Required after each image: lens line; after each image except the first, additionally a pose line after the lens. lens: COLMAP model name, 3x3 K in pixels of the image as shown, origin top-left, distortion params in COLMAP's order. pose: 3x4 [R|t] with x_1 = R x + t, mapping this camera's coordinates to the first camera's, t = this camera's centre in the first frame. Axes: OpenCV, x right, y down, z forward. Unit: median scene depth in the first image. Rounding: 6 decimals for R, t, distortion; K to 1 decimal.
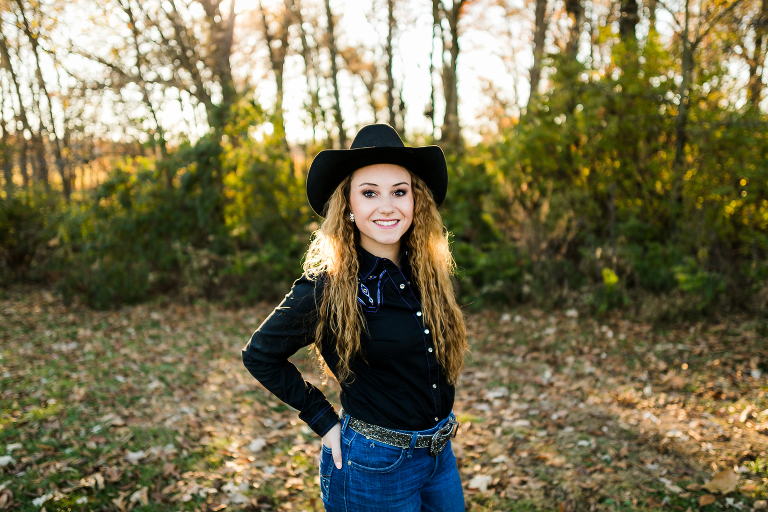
lens RADIAL K [[686.2, 0, 386.5], [0, 686.2, 259.4], [0, 0, 1]] dist [-0.012649, 0.012463]
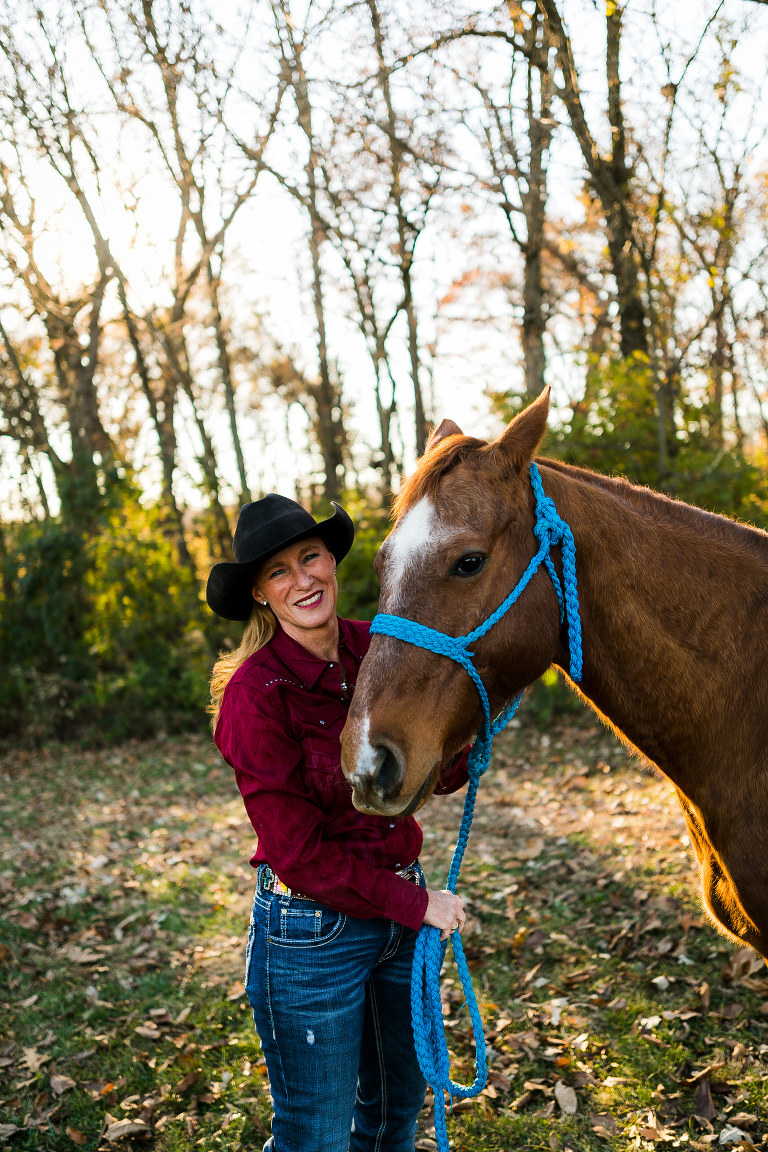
lens RADIAL K [[1114.8, 0, 375.6], [0, 1114.8, 580.4], [0, 0, 1]] dist [0.005060, 0.000000]
pose [[0.997986, -0.062506, 0.010857, 0.088916], [0.063250, 0.993585, -0.093743, 0.022244], [-0.004928, 0.094241, 0.995537, -0.255382]]
